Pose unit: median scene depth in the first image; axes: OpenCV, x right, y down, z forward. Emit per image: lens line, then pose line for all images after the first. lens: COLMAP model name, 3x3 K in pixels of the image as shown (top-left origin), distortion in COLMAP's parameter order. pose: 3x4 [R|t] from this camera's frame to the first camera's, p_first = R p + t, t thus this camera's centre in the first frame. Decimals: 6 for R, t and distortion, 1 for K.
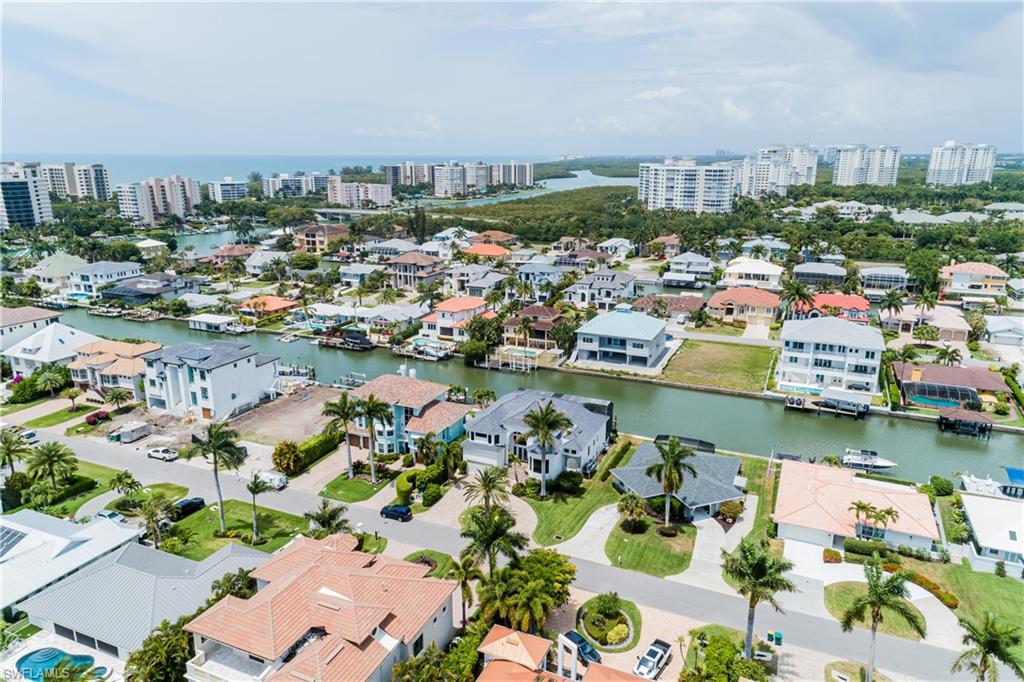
lens RADIAL K [[687.8, 0, 512.0], [0, 687.8, 341.0], [0, 0, 1]] dist [0.034240, 0.005437]
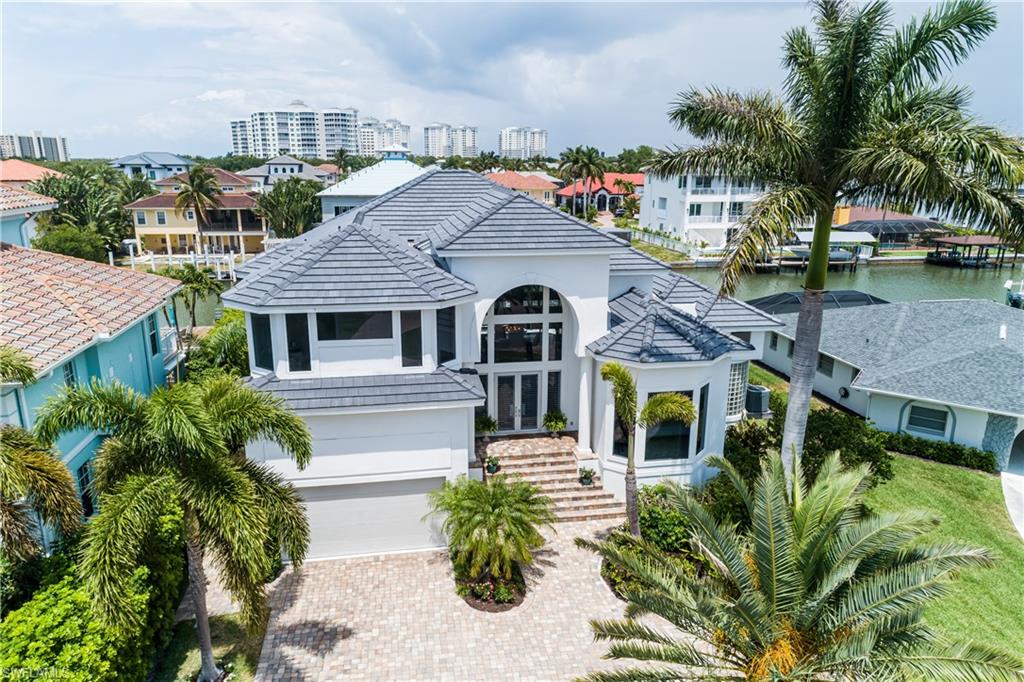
lens RADIAL K [[677.9, 0, 512.0], [0, 677.9, 341.0], [0, 0, 1]] dist [0.028631, 0.002490]
pose [[0.825052, -0.137070, 0.548179, -0.061237], [0.143060, 0.989196, 0.032027, 0.081264], [-0.546646, 0.051999, 0.835747, 0.483568]]
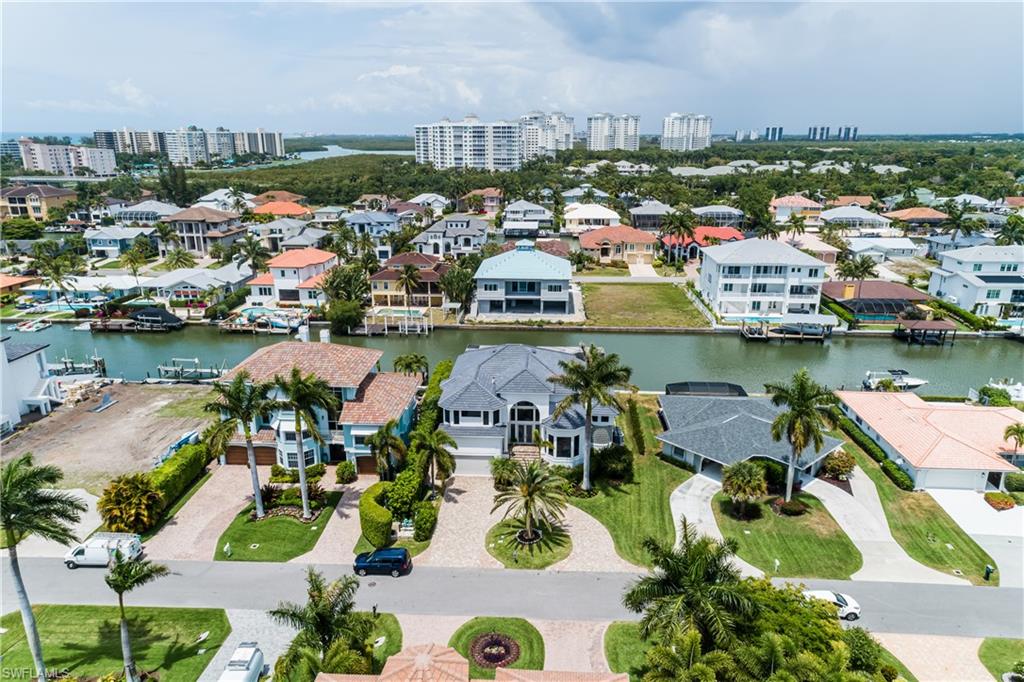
lens RADIAL K [[687.8, 0, 512.0], [0, 687.8, 341.0], [0, 0, 1]] dist [0.034240, 0.005437]
pose [[0.934983, -0.102443, 0.339576, -0.127907], [0.093669, 0.994710, 0.042177, 0.026048], [-0.342100, -0.007627, 0.939633, 0.219615]]
